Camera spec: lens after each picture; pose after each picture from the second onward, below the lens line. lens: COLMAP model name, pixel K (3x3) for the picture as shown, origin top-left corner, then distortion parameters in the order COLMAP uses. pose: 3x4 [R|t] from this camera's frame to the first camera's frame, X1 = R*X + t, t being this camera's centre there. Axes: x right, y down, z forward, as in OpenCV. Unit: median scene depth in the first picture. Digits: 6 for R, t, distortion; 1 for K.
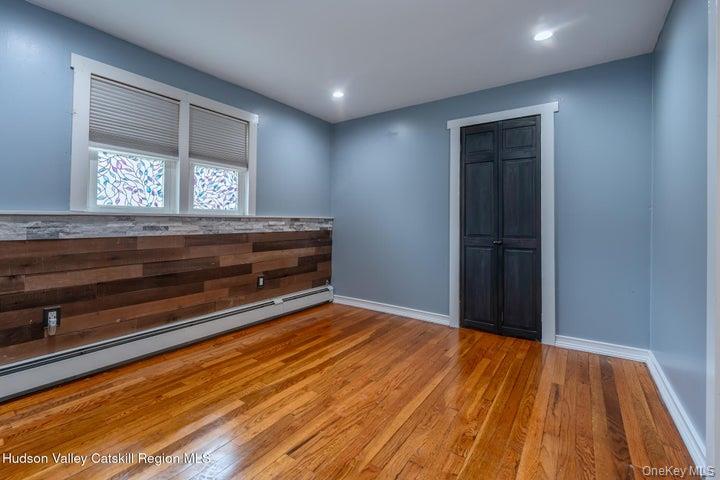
lens RADIAL K [[311.2, 0, 332.1], [0, 311.2, 212.3], [0, 0, 1]] dist [0.001060, -0.001068]
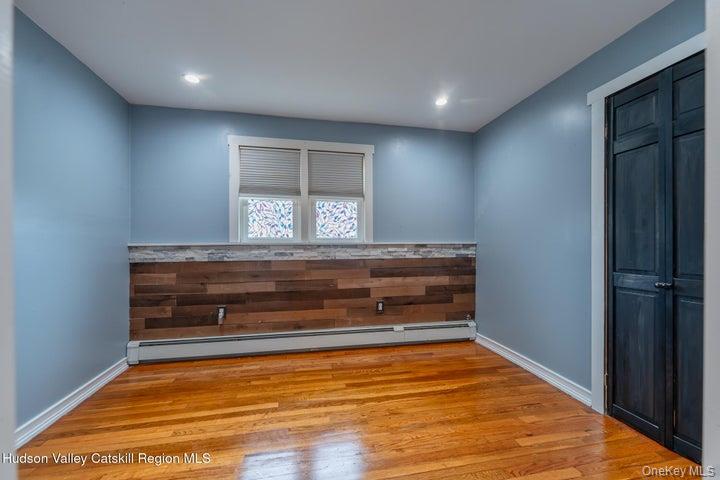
lens RADIAL K [[311.2, 0, 361.8], [0, 311.2, 241.3], [0, 0, 1]] dist [0.001060, -0.001068]
pose [[0.766754, -0.017544, -0.641702, 0.468339], [0.027355, 0.999611, 0.005357, 0.000184], [0.641358, -0.021661, 0.766936, 0.213629]]
